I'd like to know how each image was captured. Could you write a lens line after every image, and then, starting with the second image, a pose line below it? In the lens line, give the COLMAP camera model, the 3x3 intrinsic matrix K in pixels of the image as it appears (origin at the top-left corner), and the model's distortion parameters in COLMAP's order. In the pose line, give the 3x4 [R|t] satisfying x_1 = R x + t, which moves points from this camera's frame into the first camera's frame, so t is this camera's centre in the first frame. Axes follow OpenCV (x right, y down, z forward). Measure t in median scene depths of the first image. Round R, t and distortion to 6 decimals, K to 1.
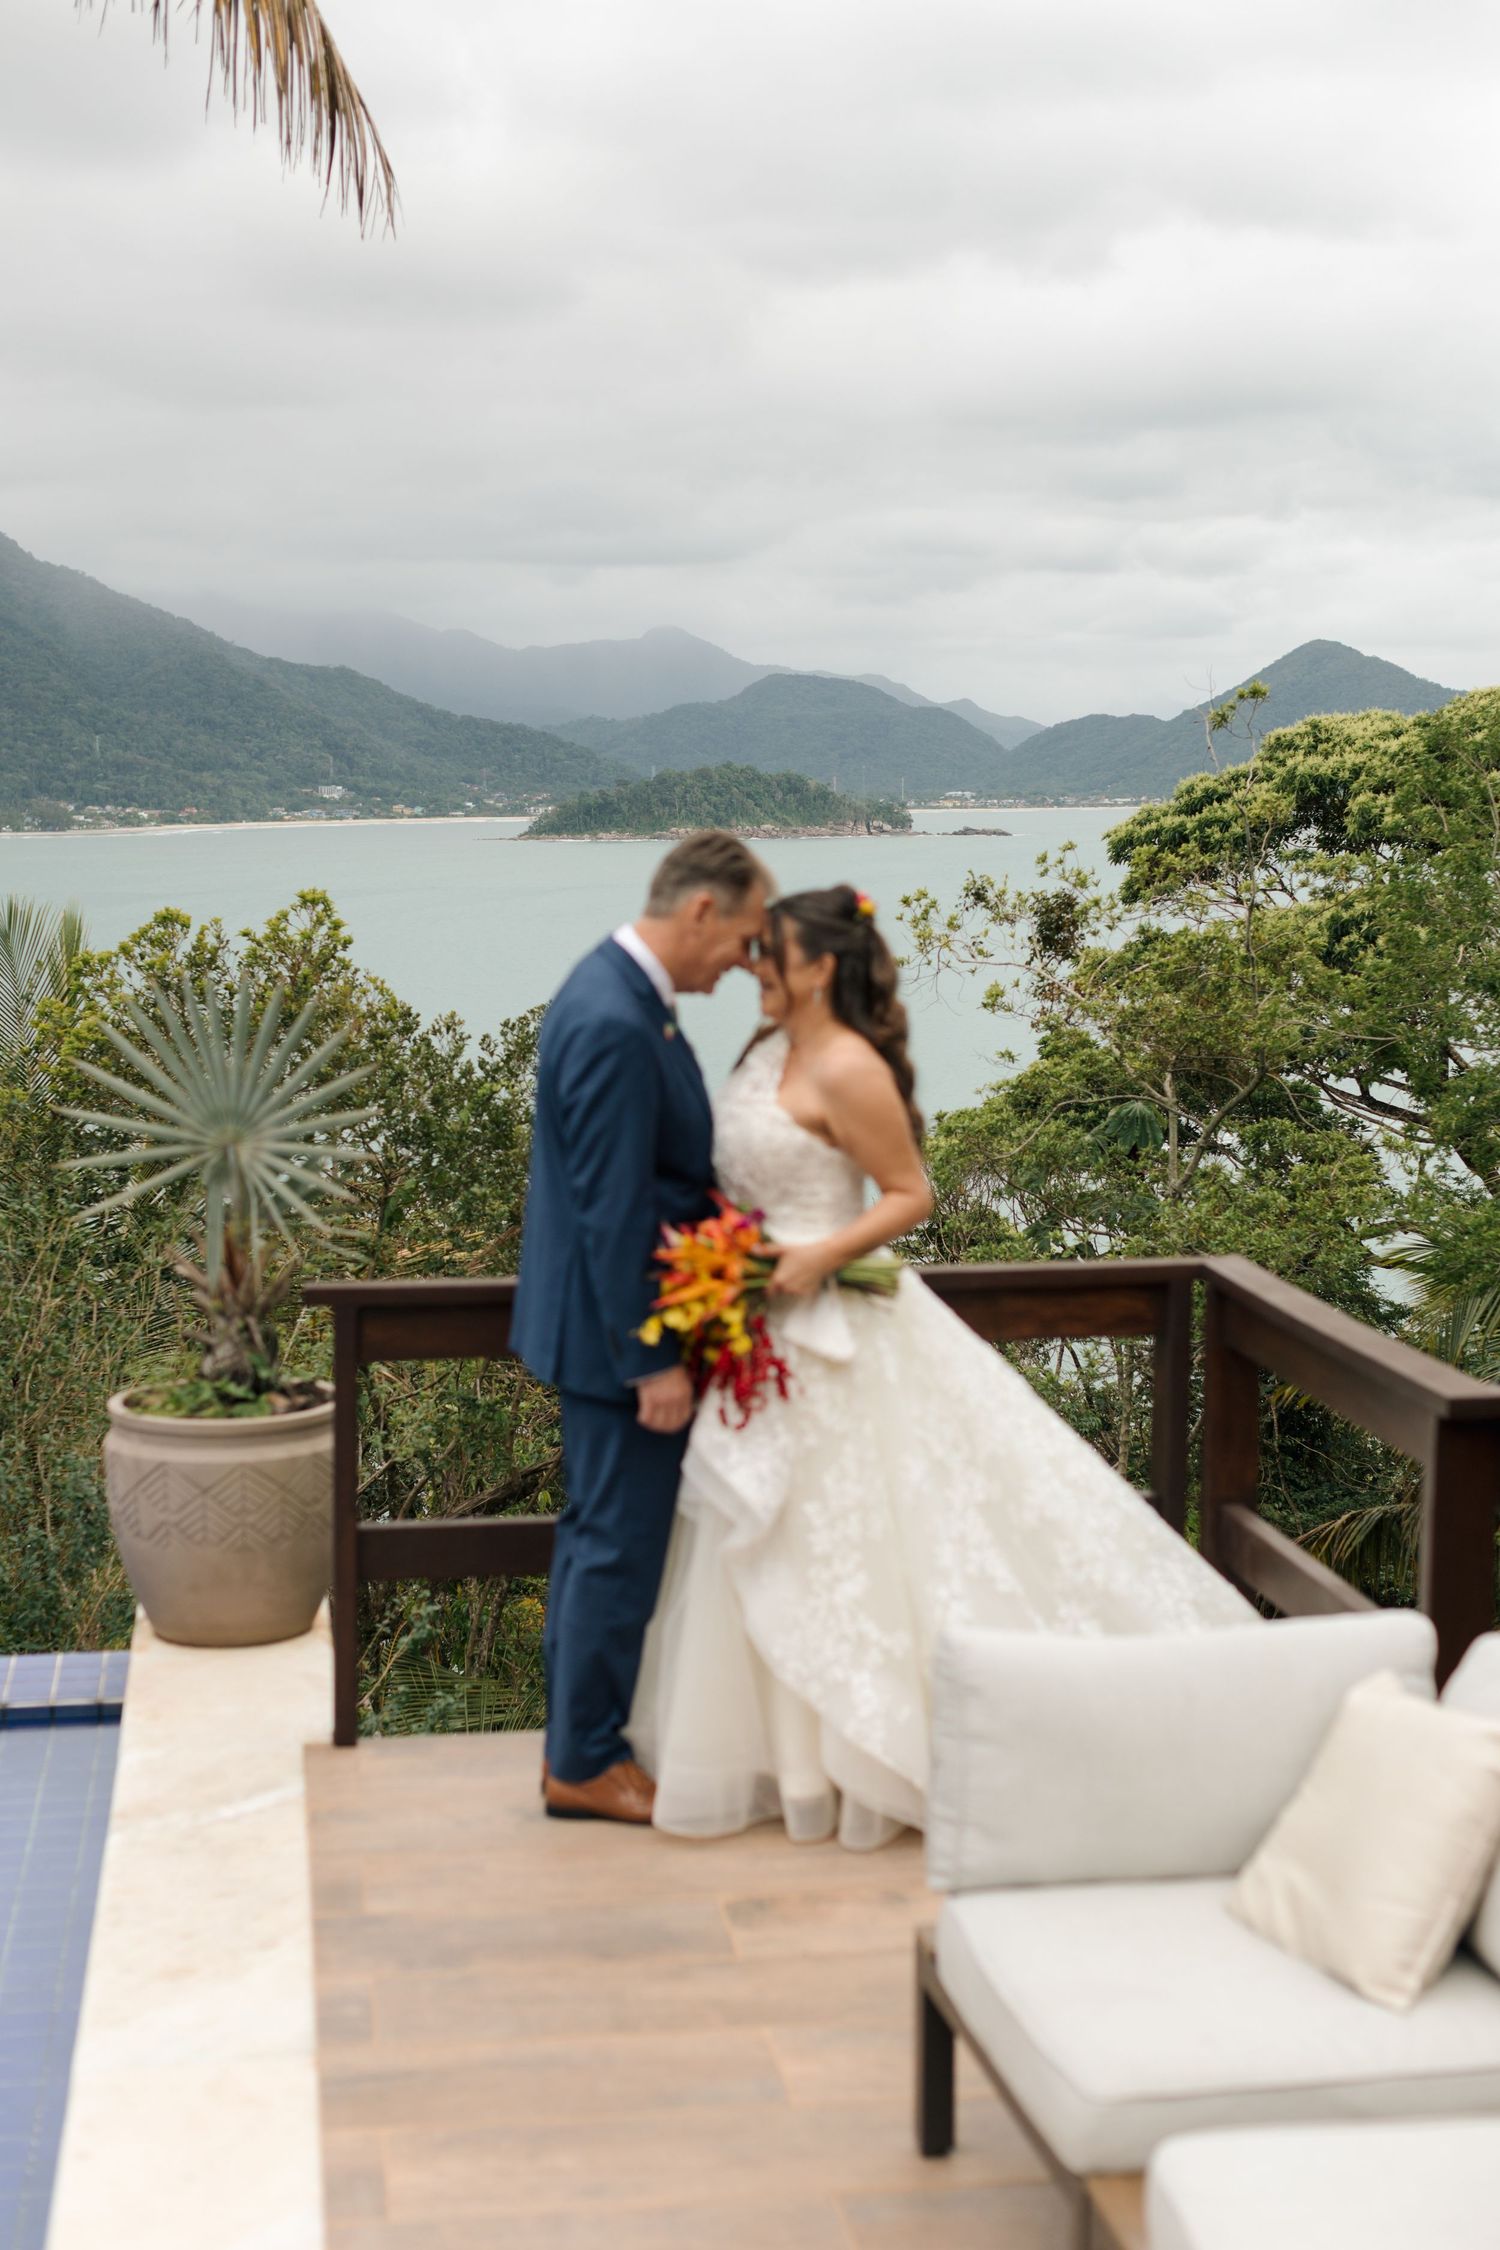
lens RADIAL K [[4256.2, 0, 758.3], [0, 4256.2, 1122.3], [0, 0, 1]] dist [0.091503, 0.000000]
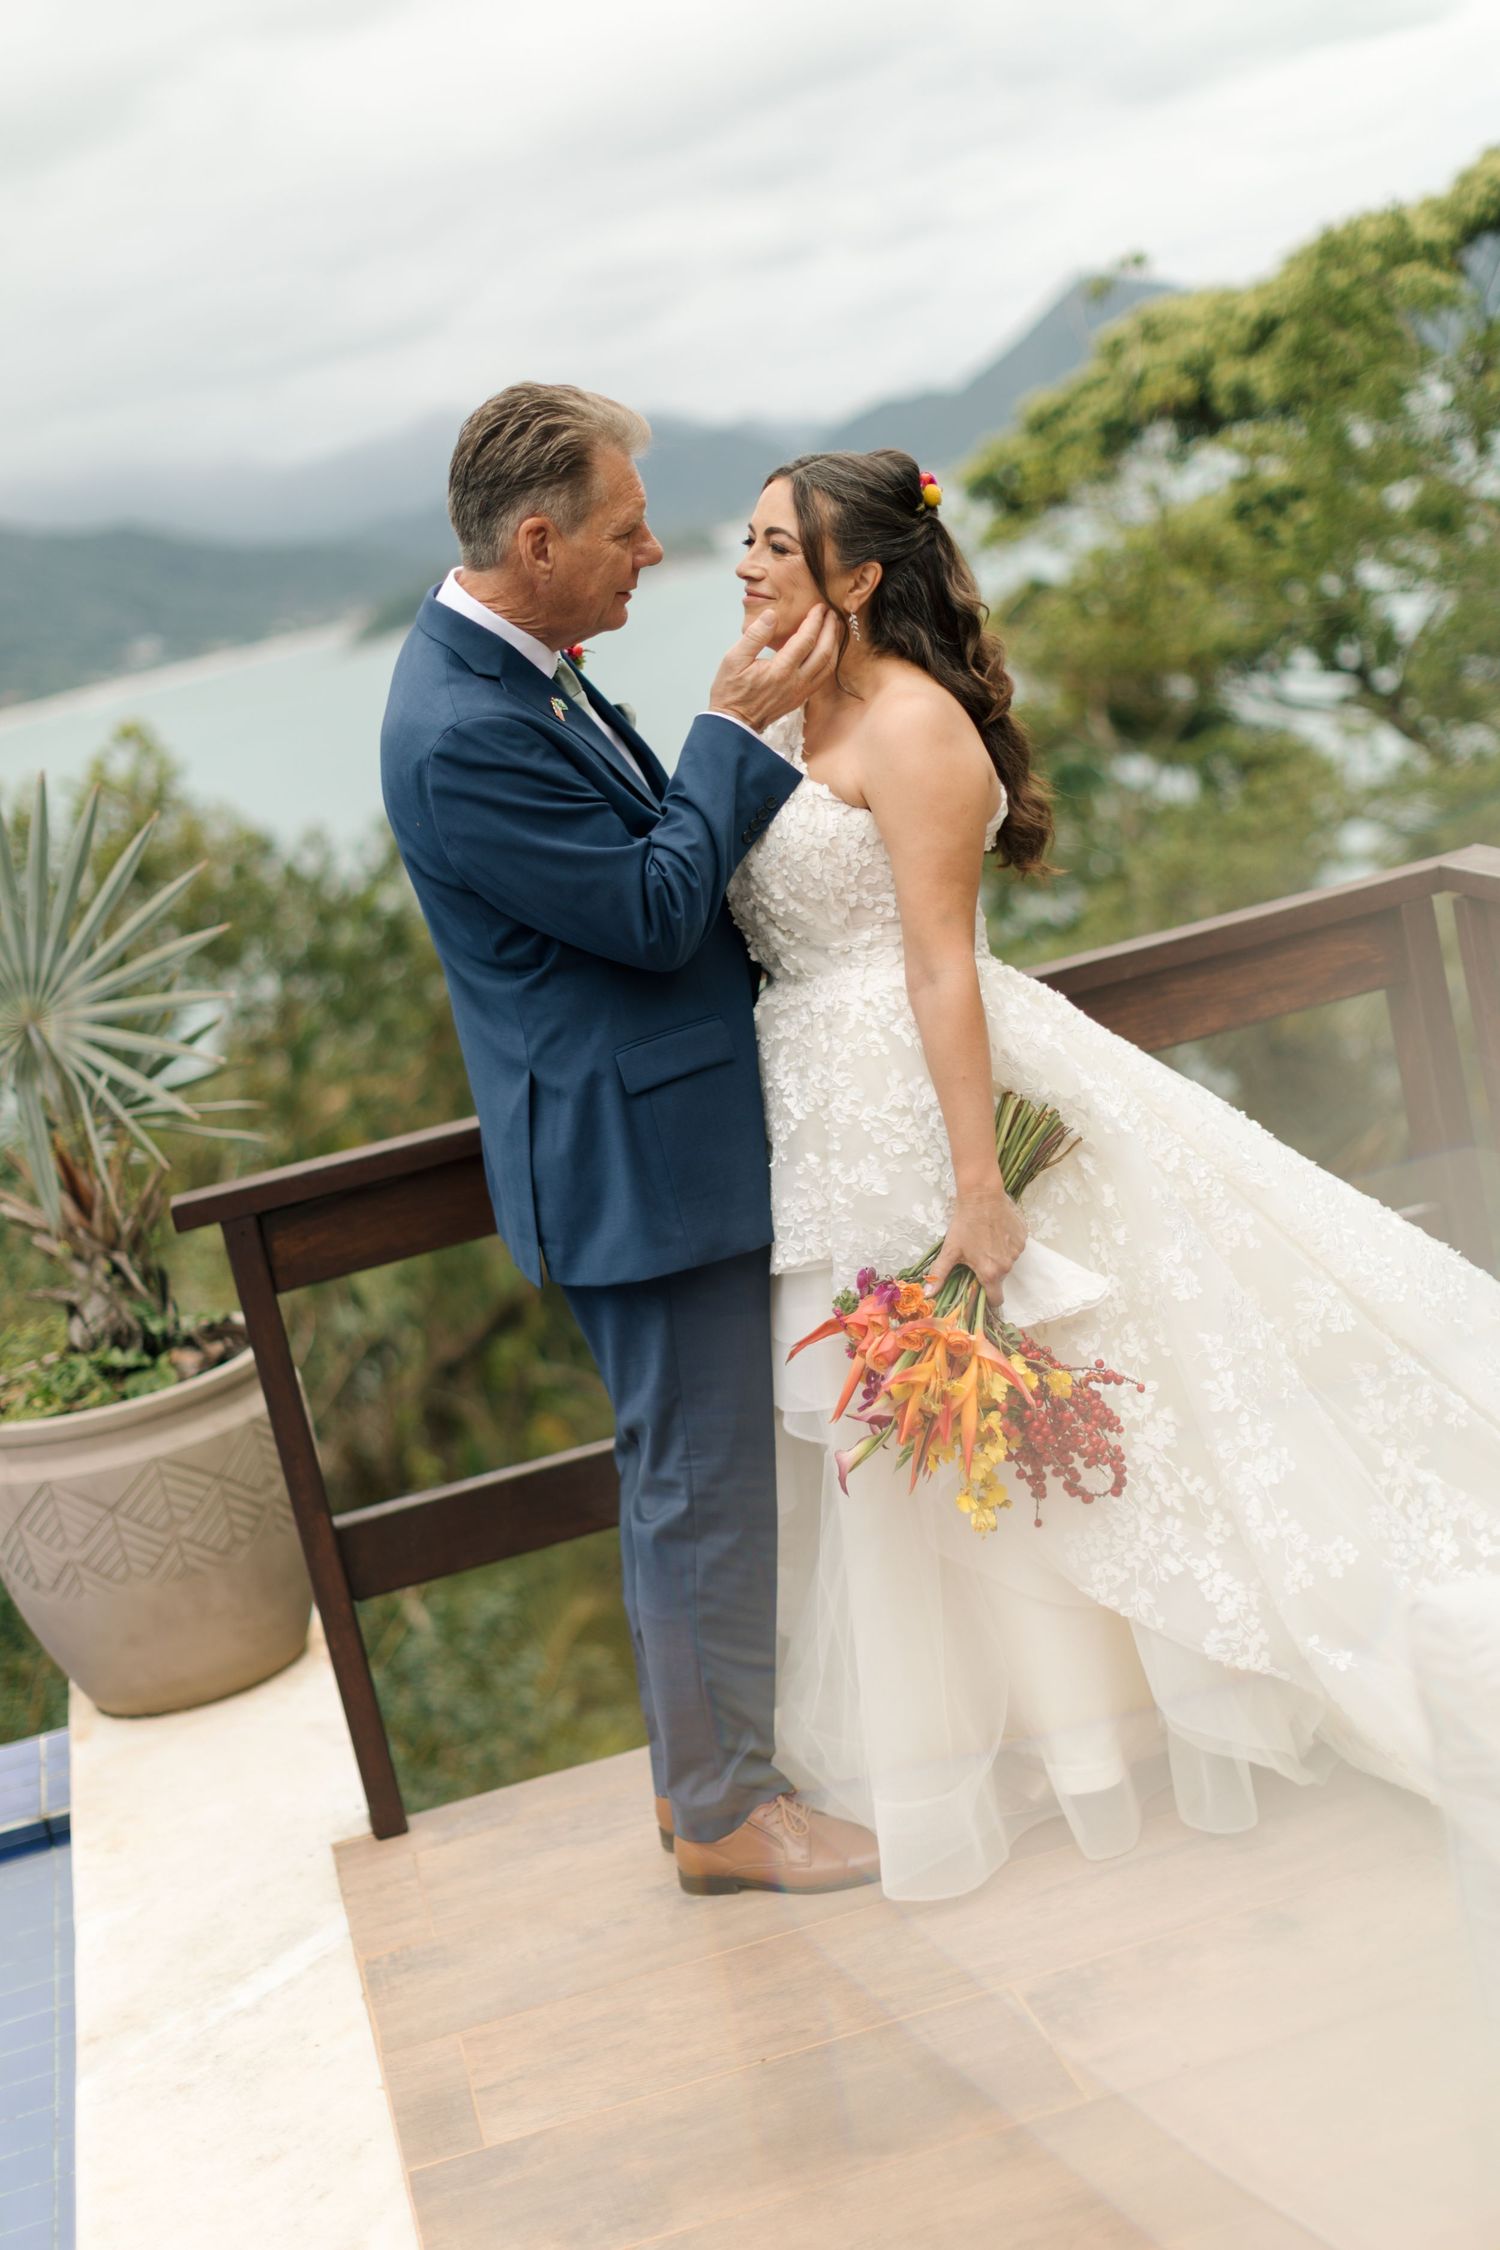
lens RADIAL K [[4256.2, 0, 746.5], [0, 4256.2, 1131.1], [0, 0, 1]] dist [0.091503, 0.000000]
pose [[0.972812, -0.231377, 0.010042, -0.020041], [0.230291, 0.971020, 0.063925, 0.004713], [-0.024542, -0.059874, 0.997904, 0.292781]]
